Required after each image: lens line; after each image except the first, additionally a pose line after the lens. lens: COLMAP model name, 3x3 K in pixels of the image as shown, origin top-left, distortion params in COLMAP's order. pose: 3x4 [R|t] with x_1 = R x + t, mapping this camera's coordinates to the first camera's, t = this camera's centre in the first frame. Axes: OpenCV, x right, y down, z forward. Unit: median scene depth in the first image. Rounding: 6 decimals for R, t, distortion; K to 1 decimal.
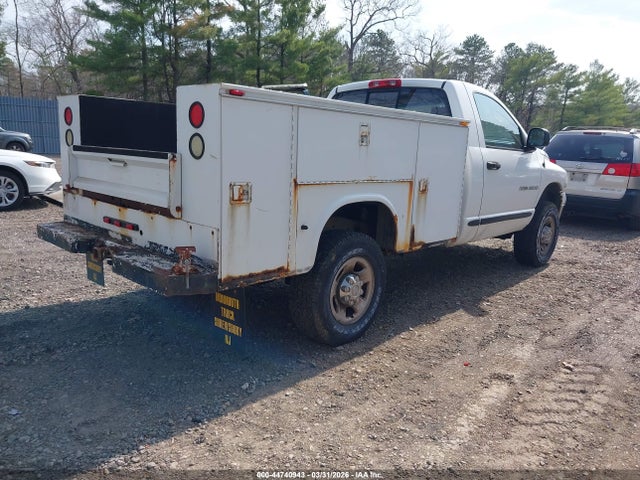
lens RADIAL K [[497.1, 0, 320.0], [0, 497.1, 240.0], [0, 0, 1]] dist [0.030061, -0.001347]
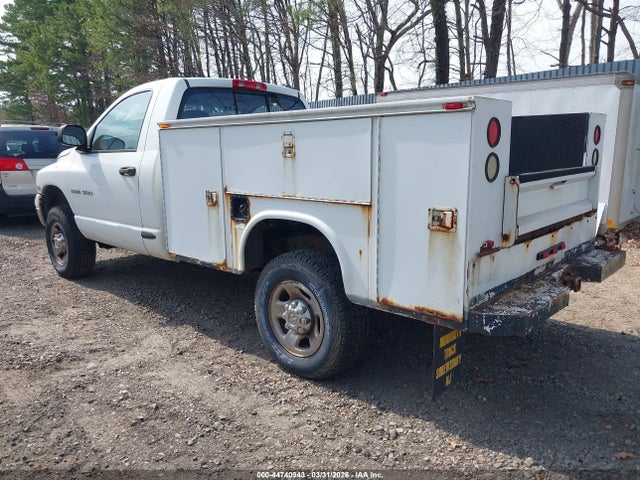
lens RADIAL K [[497.1, 0, 320.0], [0, 497.1, 240.0], [0, 0, 1]] dist [0.030061, -0.001347]
pose [[0.031470, 0.147683, -0.988534, 0.981082], [-0.218988, 0.966013, 0.137347, -0.180244], [0.975220, 0.212154, 0.062741, 1.024971]]
